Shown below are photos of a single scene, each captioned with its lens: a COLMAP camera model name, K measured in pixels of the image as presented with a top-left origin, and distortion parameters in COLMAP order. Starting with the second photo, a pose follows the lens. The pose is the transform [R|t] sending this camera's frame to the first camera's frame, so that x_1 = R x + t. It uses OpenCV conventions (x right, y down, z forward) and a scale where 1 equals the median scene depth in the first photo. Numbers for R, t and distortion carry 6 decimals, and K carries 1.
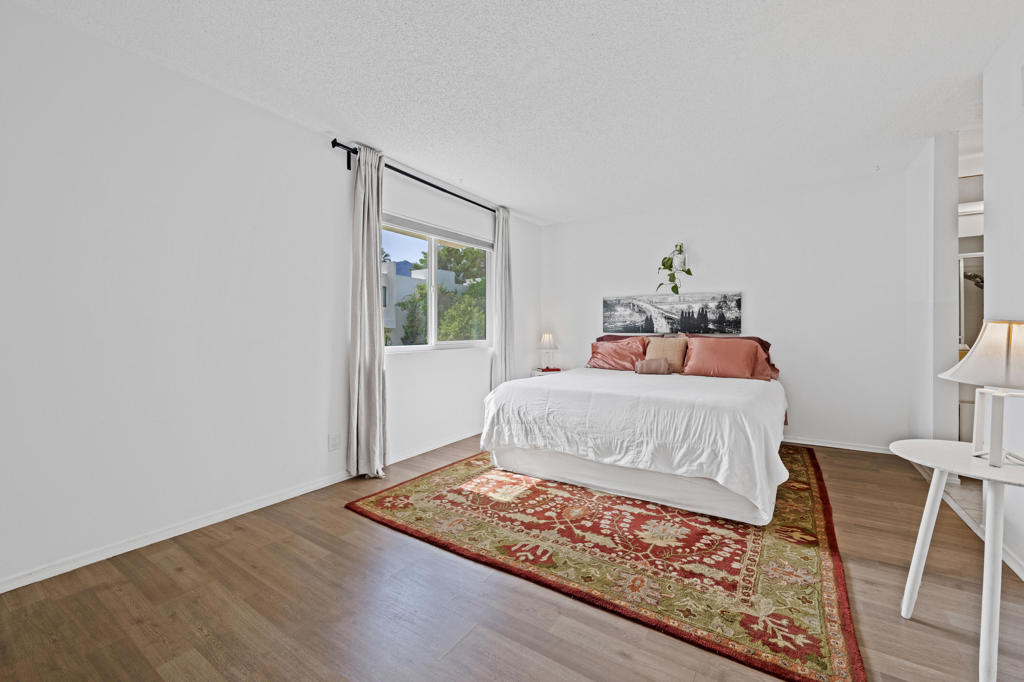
lens RADIAL K [[405.8, 0, 509.1], [0, 405.8, 340.7], [0, 0, 1]] dist [0.000664, -0.000051]
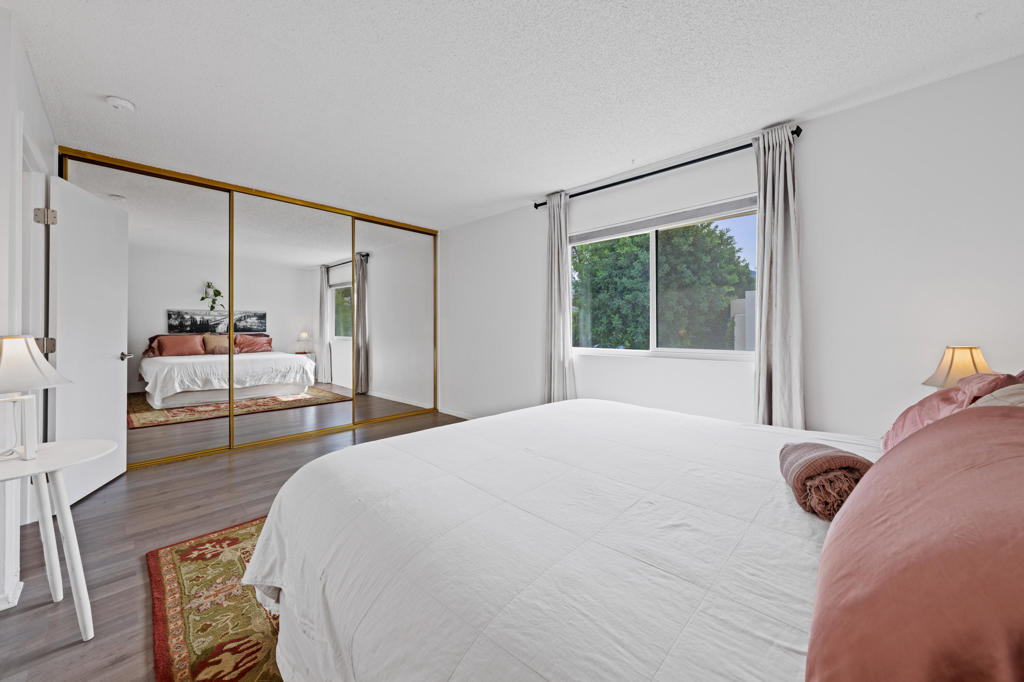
lens RADIAL K [[374.6, 0, 508.6], [0, 374.6, 331.2], [0, 0, 1]] dist [0.000202, 0.000008]
pose [[-0.172891, 0.002071, -0.984939, 1.486161], [-0.027712, 0.999592, 0.006966, -0.068196], [0.984551, 0.028499, -0.172763, 1.868821]]
